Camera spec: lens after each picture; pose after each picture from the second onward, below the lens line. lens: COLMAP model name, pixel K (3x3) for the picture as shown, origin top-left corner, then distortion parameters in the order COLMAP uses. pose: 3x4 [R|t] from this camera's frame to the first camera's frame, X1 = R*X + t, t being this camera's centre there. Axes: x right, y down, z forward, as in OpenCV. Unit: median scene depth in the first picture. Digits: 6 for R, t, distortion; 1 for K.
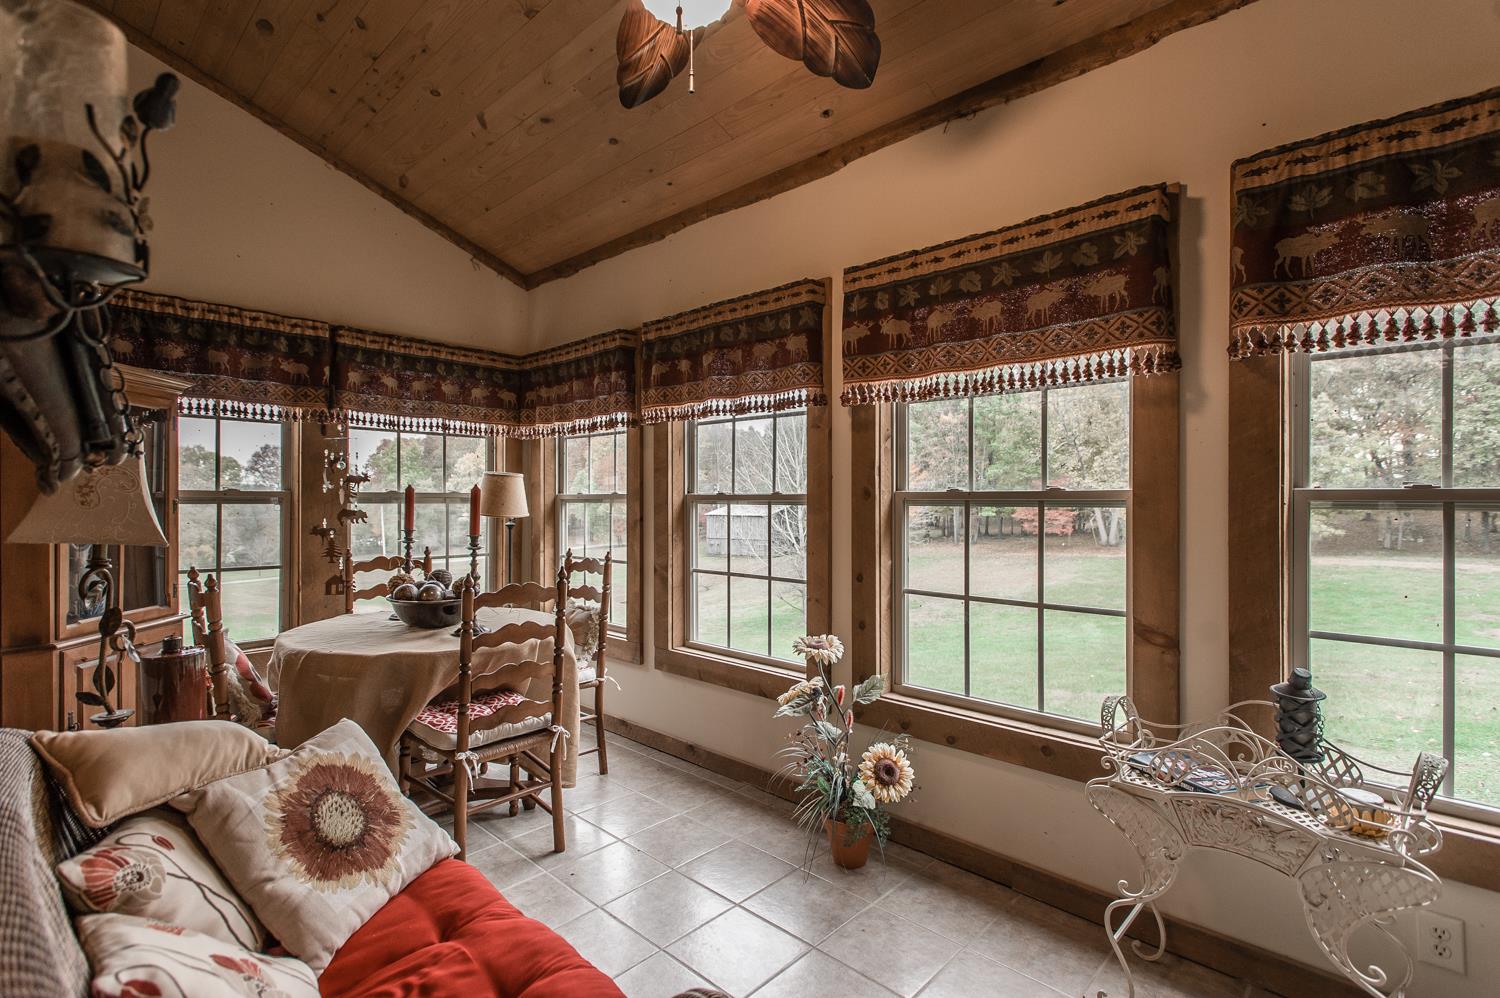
lens RADIAL K [[700.1, 0, 750.0], [0, 700.1, 499.0], [0, 0, 1]] dist [0.003914, -0.000725]
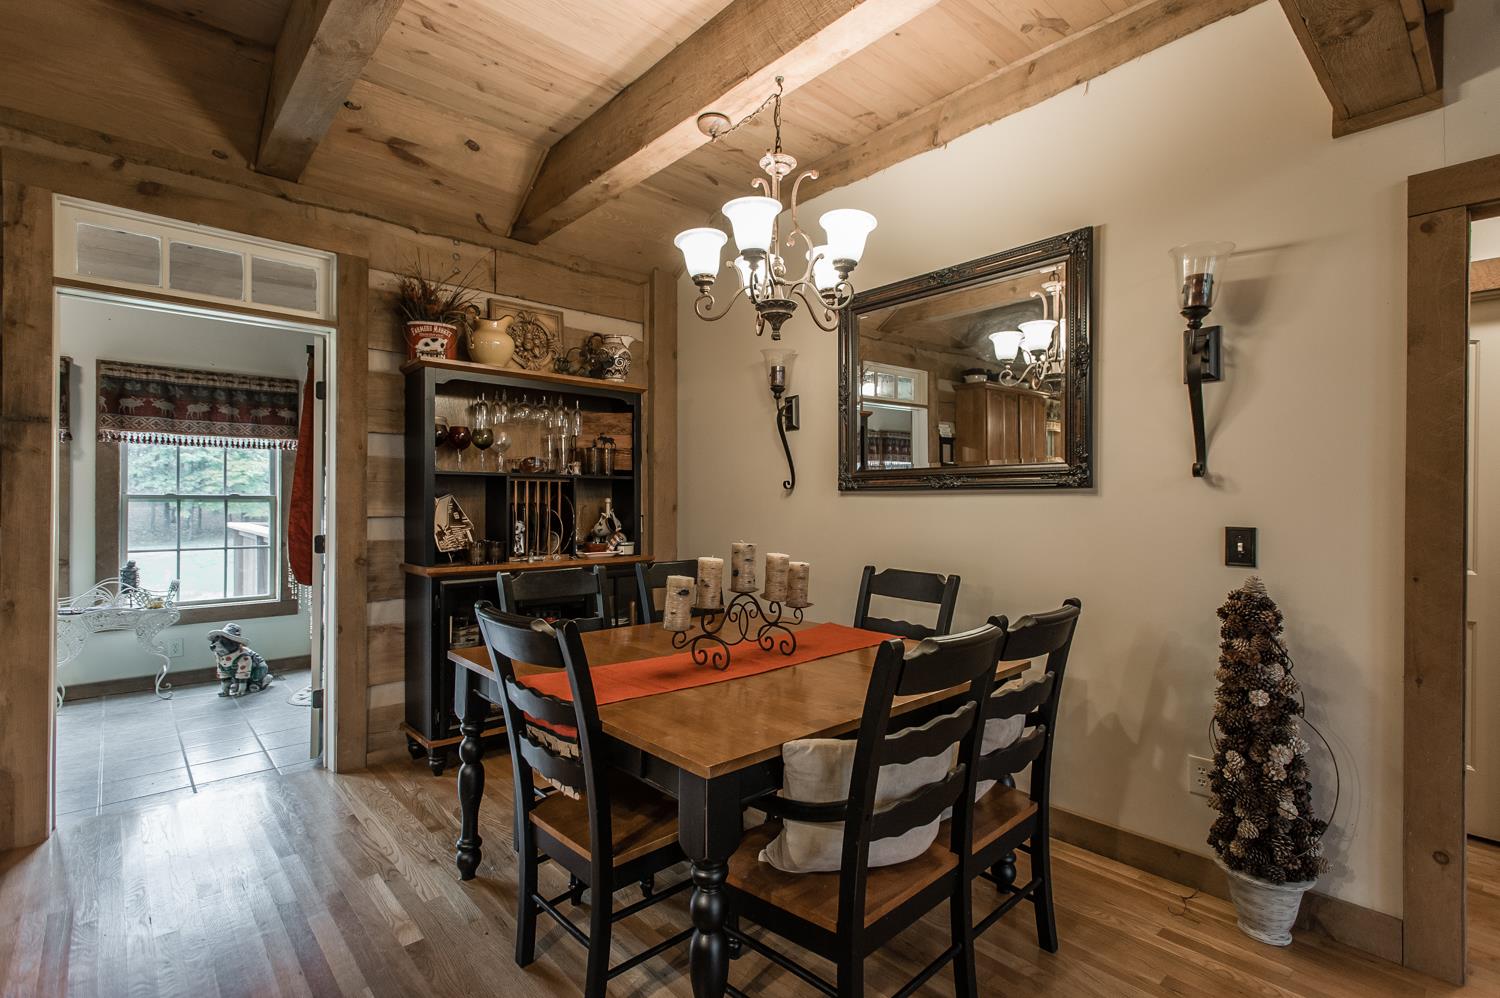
lens RADIAL K [[700.1, 0, 750.0], [0, 700.1, 499.0], [0, 0, 1]] dist [0.003914, -0.000725]
pose [[0.065189, -0.005174, 0.997860, -1.697263], [-0.006096, 0.999966, 0.005583, -0.025919], [-0.997854, -0.006447, 0.065155, -1.504328]]
